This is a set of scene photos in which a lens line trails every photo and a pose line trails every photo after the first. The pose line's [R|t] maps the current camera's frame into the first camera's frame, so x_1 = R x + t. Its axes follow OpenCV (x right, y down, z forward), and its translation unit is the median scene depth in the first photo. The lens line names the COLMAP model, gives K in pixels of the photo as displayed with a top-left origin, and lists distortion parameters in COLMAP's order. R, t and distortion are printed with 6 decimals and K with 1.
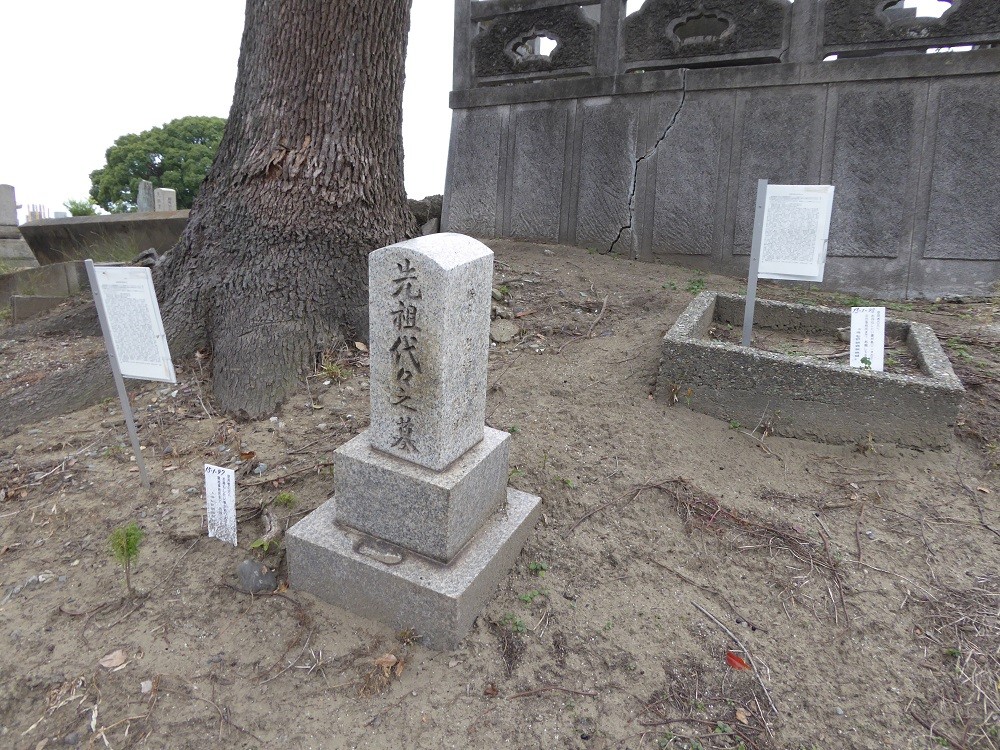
lens RADIAL K [[710.0, 0, 497.7], [0, 710.0, 378.4], [0, 0, 1]] dist [-0.035107, 0.005974]
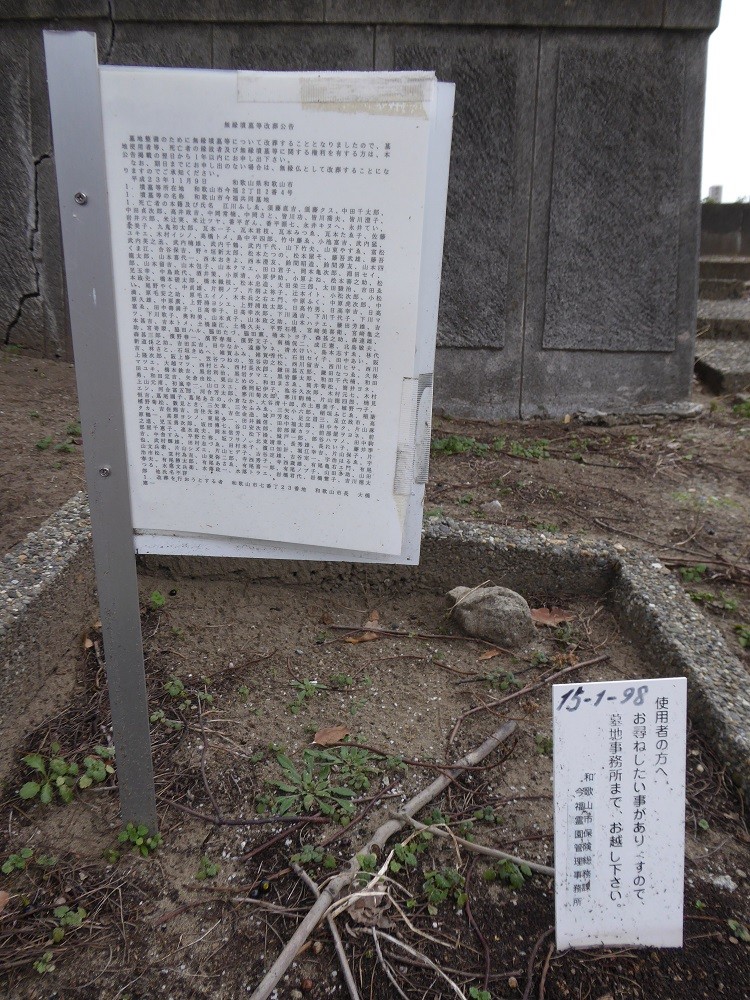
lens RADIAL K [[710.0, 0, 378.8], [0, 710.0, 499.9], [0, 0, 1]] dist [-0.035107, 0.005974]
pose [[0.910498, -0.107288, 0.399352, 0.228998], [0.076091, 0.992734, 0.093219, -0.112592], [-0.406451, -0.054489, 0.912046, 0.507397]]
